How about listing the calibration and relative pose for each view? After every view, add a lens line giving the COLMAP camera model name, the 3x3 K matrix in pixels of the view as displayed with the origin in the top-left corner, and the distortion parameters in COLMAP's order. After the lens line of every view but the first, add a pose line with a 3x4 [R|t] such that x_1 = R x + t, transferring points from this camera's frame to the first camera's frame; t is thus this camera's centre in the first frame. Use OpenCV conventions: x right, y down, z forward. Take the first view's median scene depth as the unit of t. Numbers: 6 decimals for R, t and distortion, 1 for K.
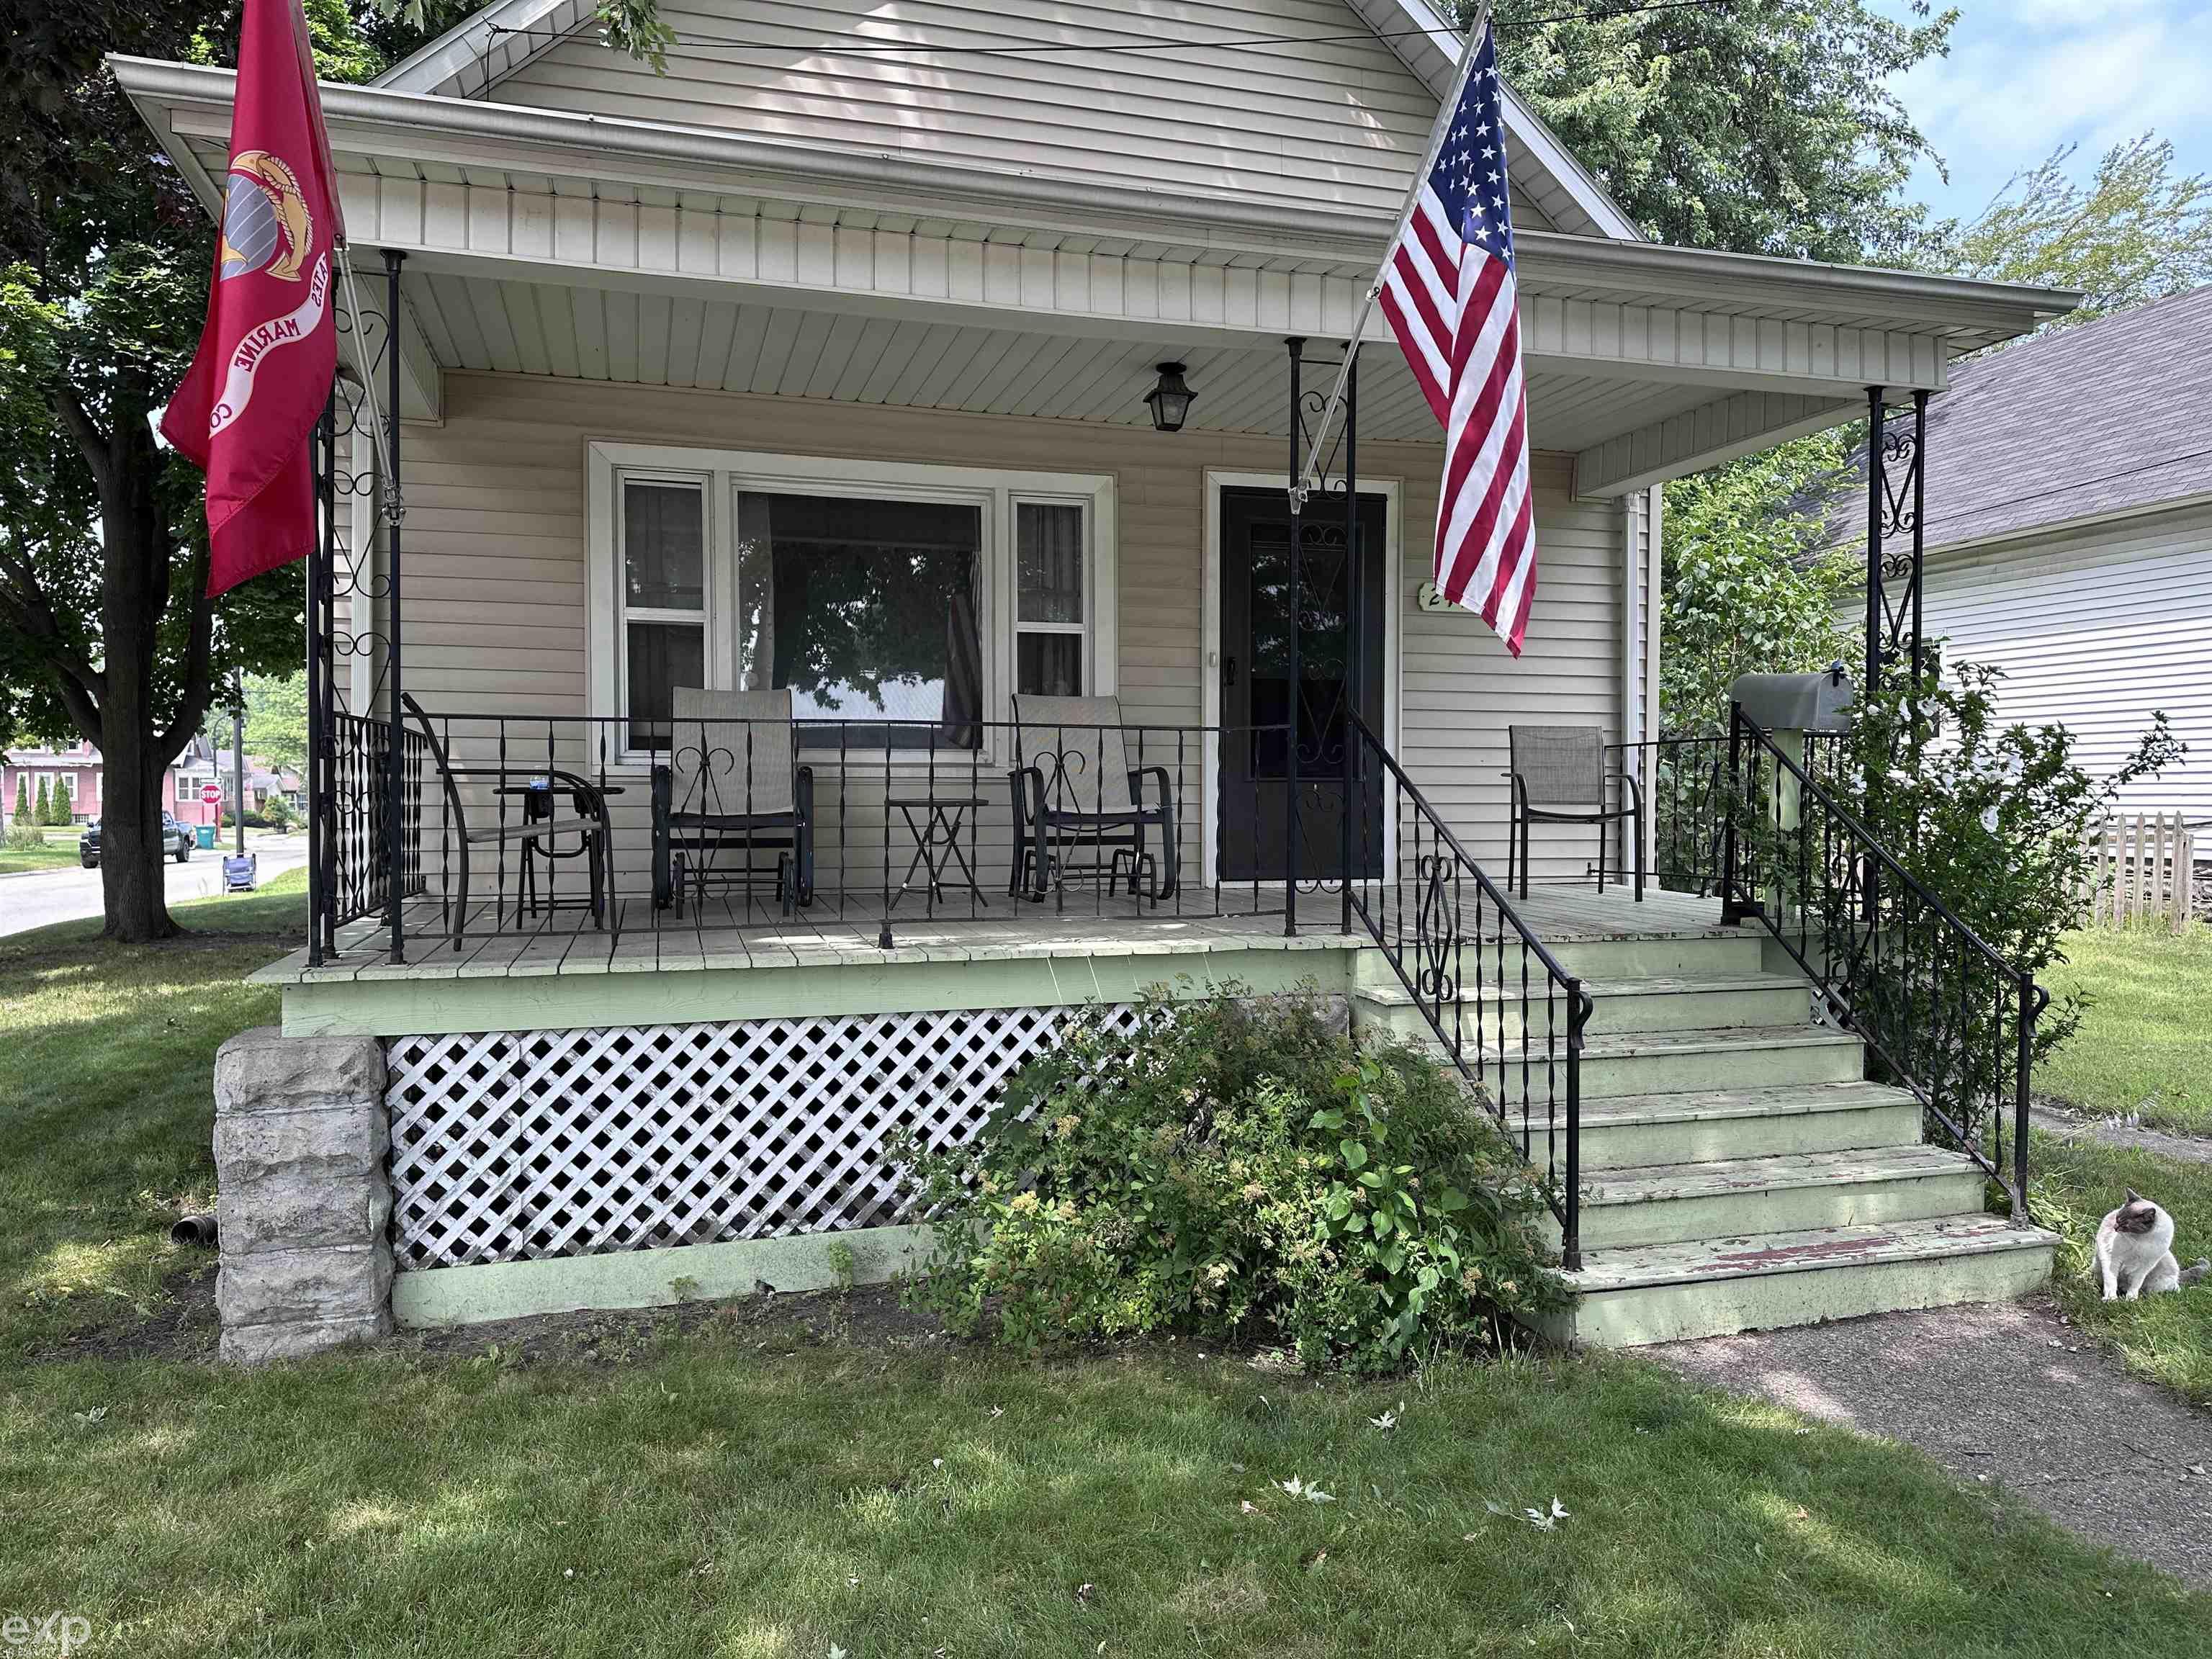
lens RADIAL K [[1550.0, 0, 1106.0], [0, 1550.0, 829.5], [0, 0, 1]] dist [0.176540, -0.340290]
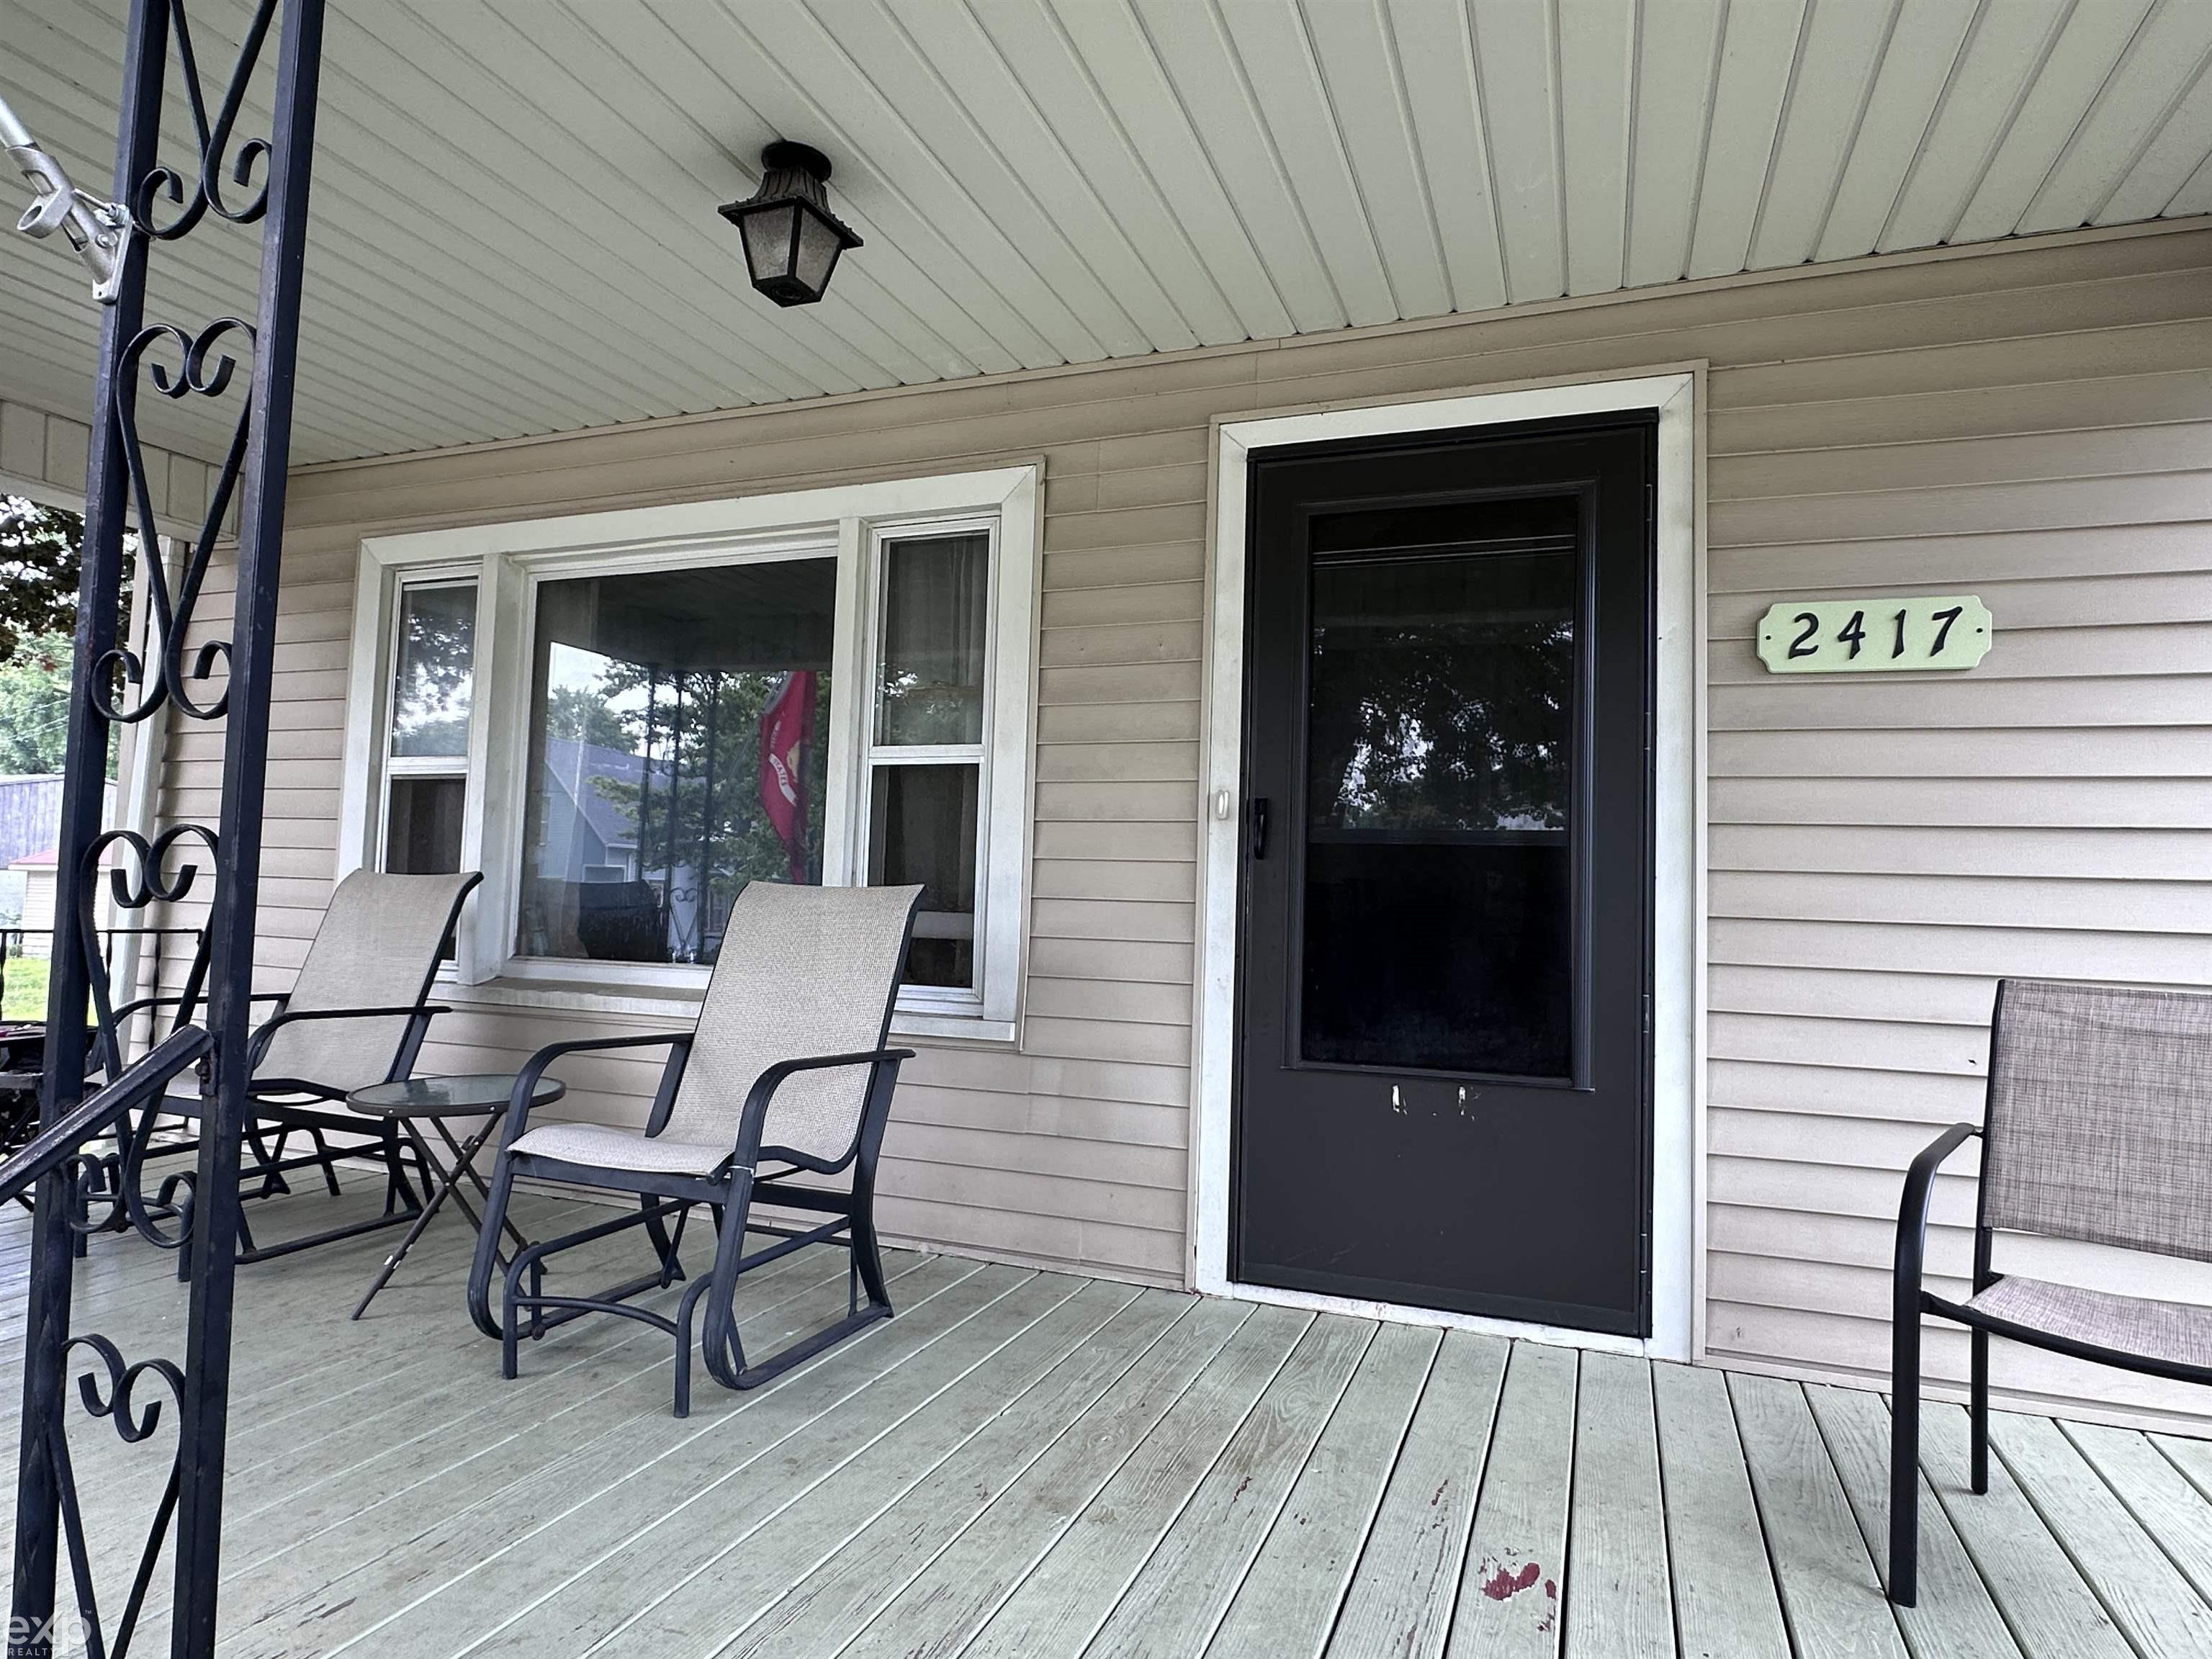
lens RADIAL K [[1302.5, 0, 1106.0], [0, 1302.5, 829.5], [0, 0, 1]] dist [-0.005508, -0.000873]
pose [[0.795870, -0.013419, -0.605319, 0.287913], [-0.038366, 0.996627, -0.072538, -0.073080], [0.604251, 0.080954, 0.792671, 0.677461]]
